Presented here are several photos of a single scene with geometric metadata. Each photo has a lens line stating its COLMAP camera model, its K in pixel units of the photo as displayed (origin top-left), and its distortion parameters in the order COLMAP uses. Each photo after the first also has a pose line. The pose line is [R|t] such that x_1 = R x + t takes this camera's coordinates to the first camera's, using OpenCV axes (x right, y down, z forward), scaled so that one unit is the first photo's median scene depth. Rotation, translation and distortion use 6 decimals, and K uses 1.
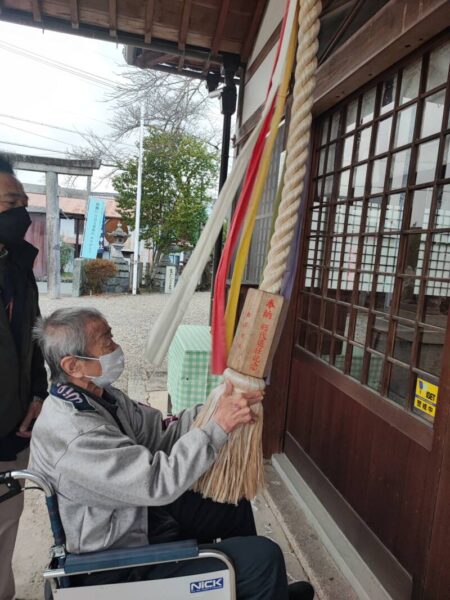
lens RADIAL K [[429.9, 0, 222.8], [0, 429.9, 299.4], [0, 0, 1]] dist [0.037471, -0.042473]
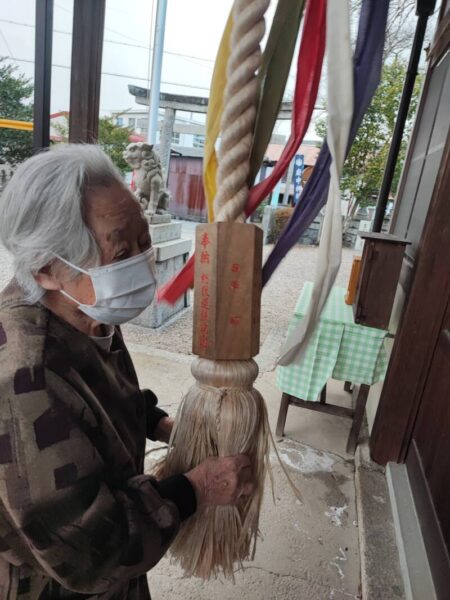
lens RADIAL K [[429.9, 0, 220.4], [0, 429.9, 299.5], [0, 0, 1]] dist [0.037471, -0.042473]
pose [[0.887526, 0.154129, -0.434214, 0.116839], [-0.107121, 0.985592, 0.130894, -0.000074], [0.448132, -0.069658, 0.891249, 0.155669]]
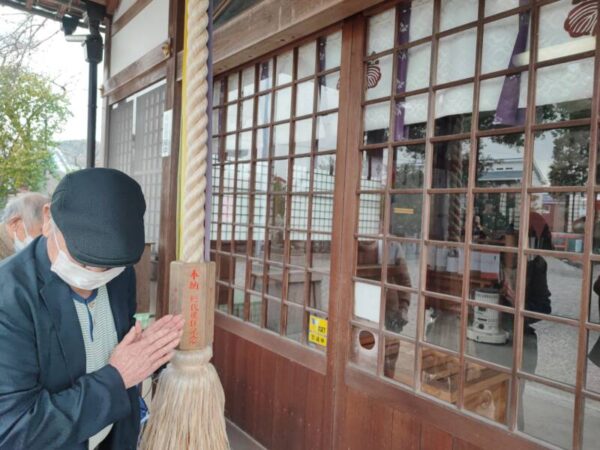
lens RADIAL K [[429.9, 0, 299.1], [0, 429.9, 224.7], [0, 0, 1]] dist [0.037471, -0.042473]
pose [[0.888171, -0.049373, 0.456852, -0.045013], [0.073753, 0.996638, -0.035676, -0.011648], [-0.453555, 0.065380, 0.888827, -0.023041]]
